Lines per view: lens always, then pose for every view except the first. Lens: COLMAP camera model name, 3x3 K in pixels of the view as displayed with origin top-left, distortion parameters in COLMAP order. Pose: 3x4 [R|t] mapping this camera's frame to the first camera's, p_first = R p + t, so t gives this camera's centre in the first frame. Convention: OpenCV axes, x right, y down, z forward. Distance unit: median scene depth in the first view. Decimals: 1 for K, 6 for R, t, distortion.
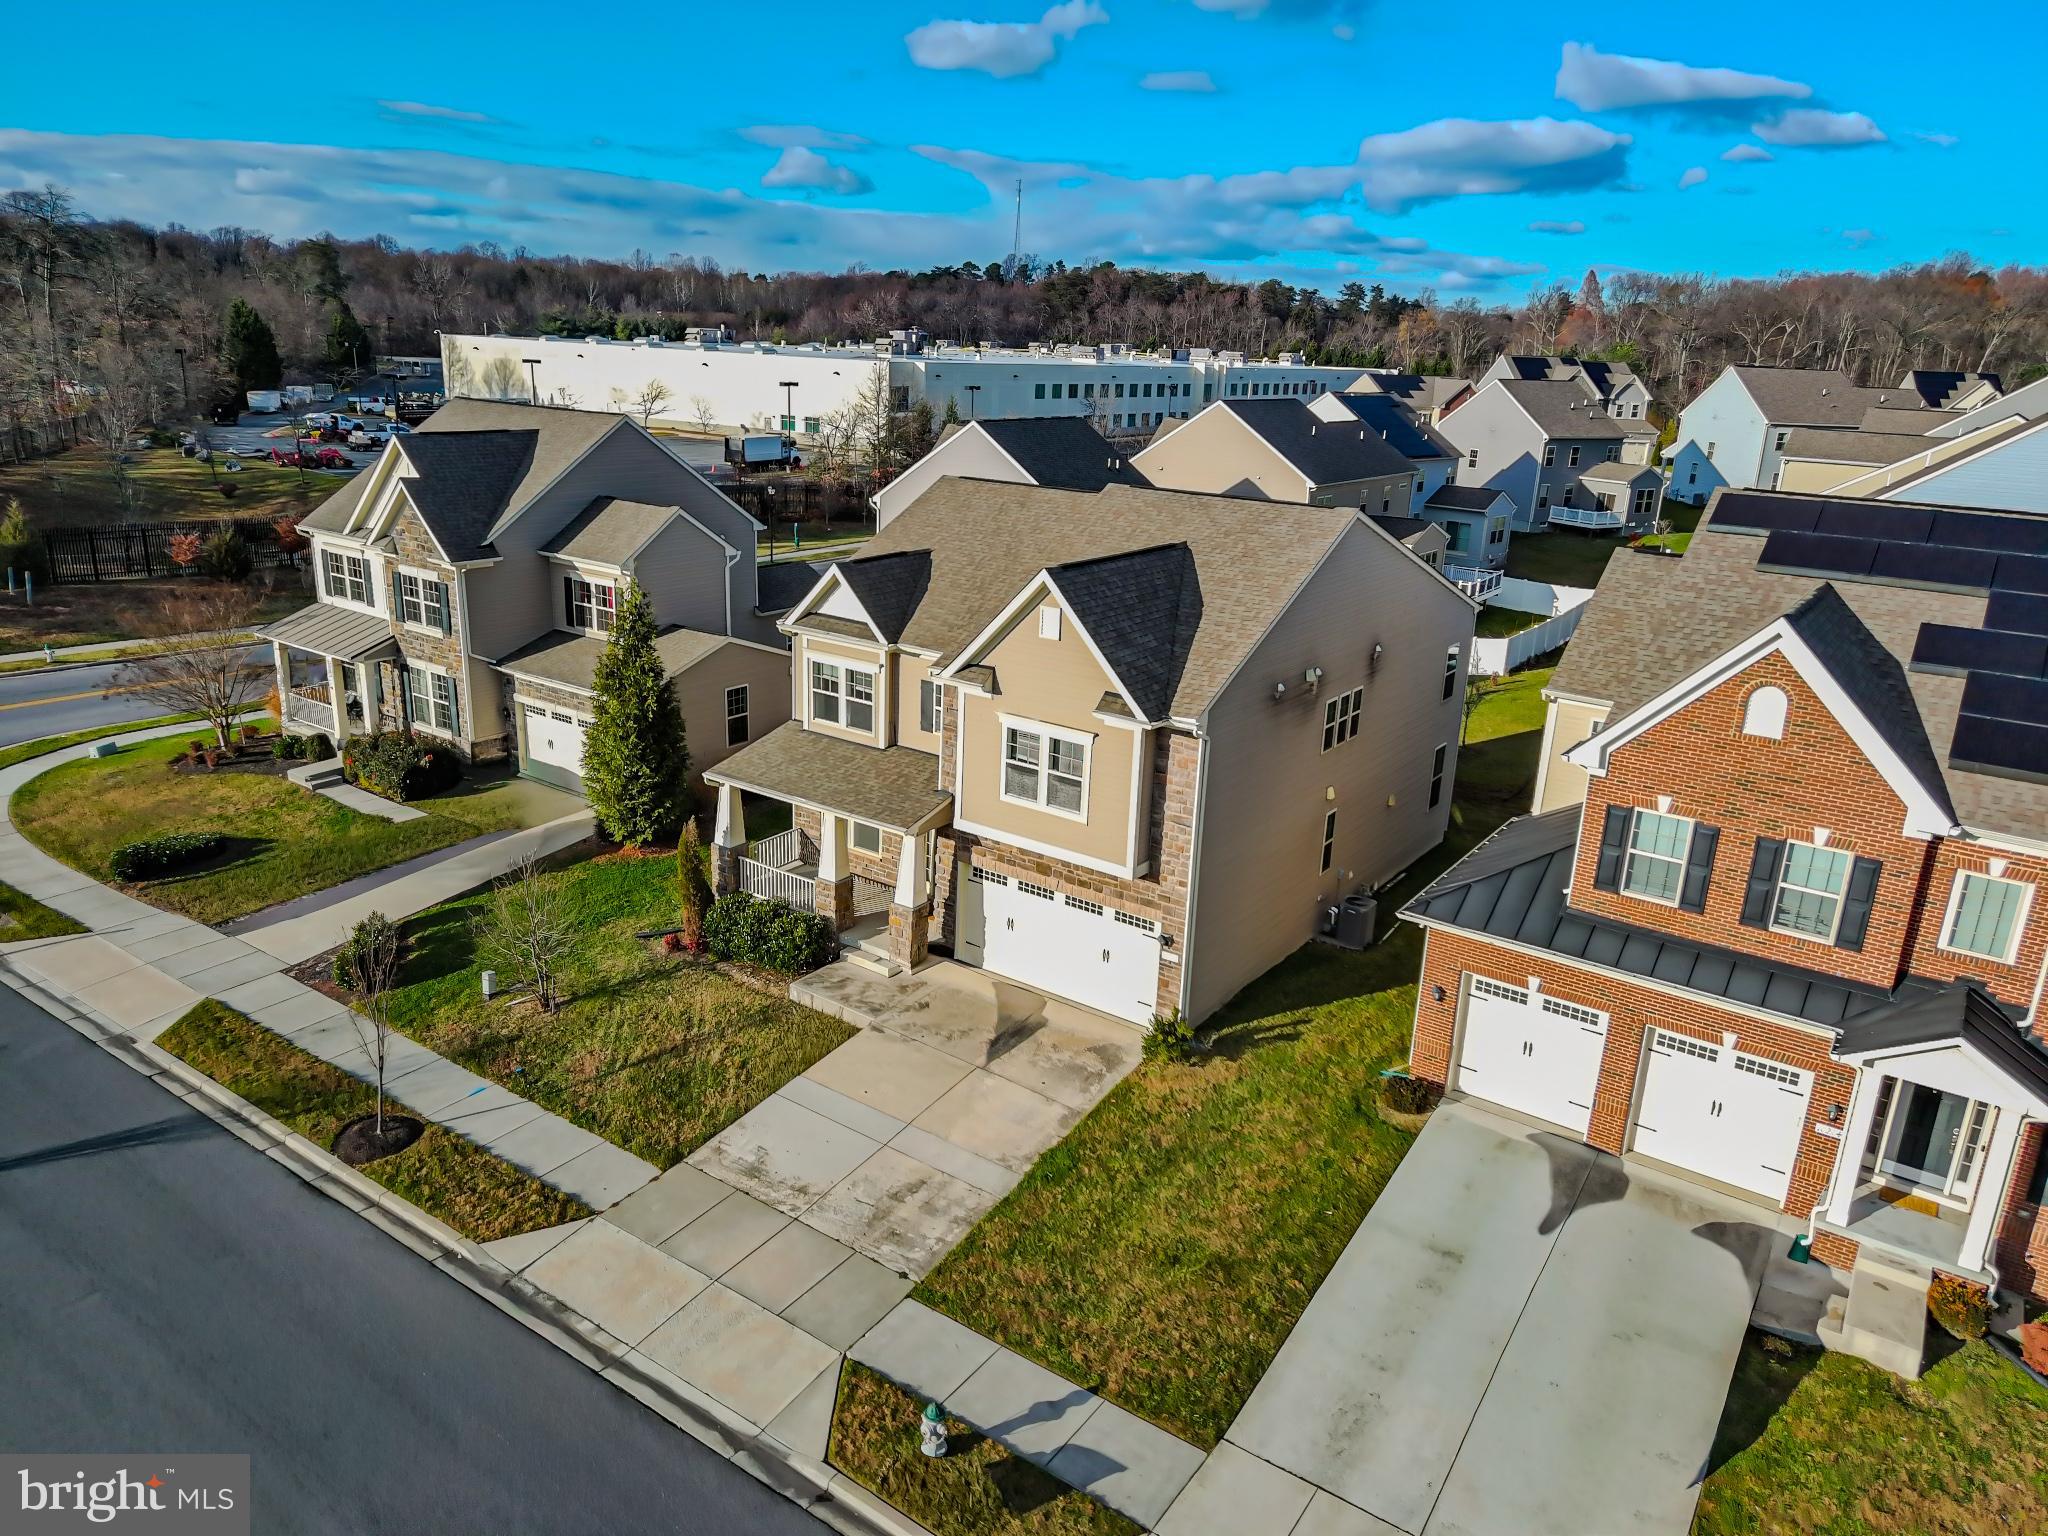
lens RADIAL K [[1382.5, 0, 1032.2], [0, 1382.5, 814.6], [0, 0, 1]] dist [0.038954, 0.000537]
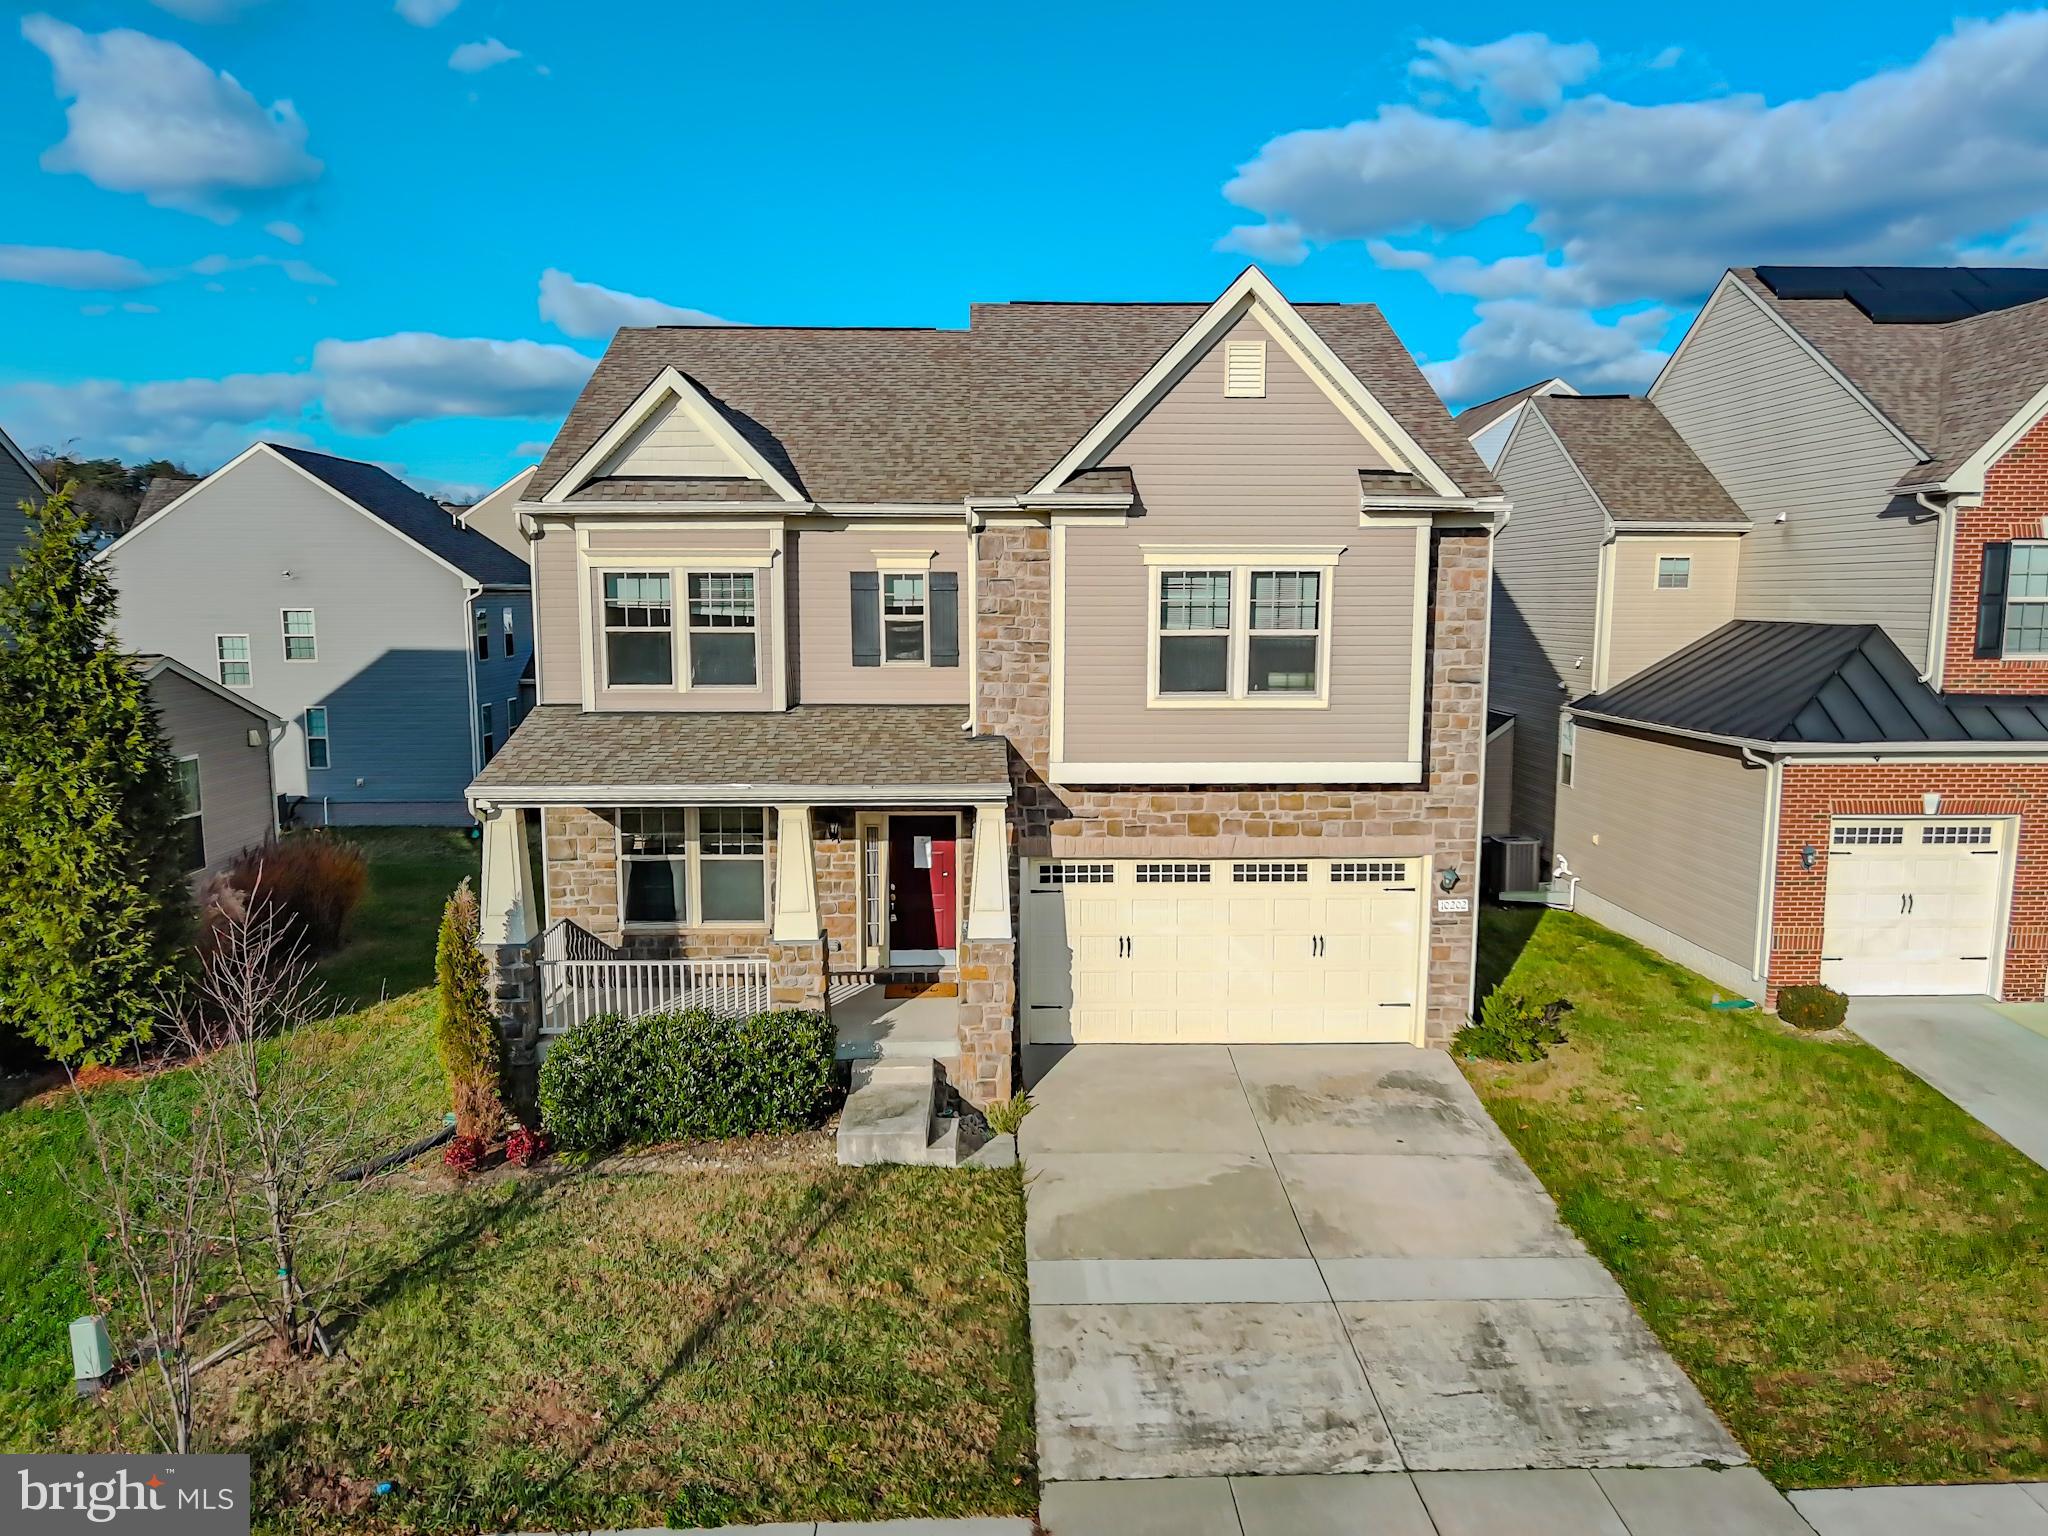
lens RADIAL K [[1528.6, 0, 1078.1], [0, 1528.6, 871.1], [0, 0, 1]] dist [0.040153, -0.001173]
pose [[0.786662, -0.146783, 0.599682, -0.416178], [0.229827, 0.971139, -0.063783, 0.085040], [-0.573012, 0.187999, 0.797693, 0.490314]]
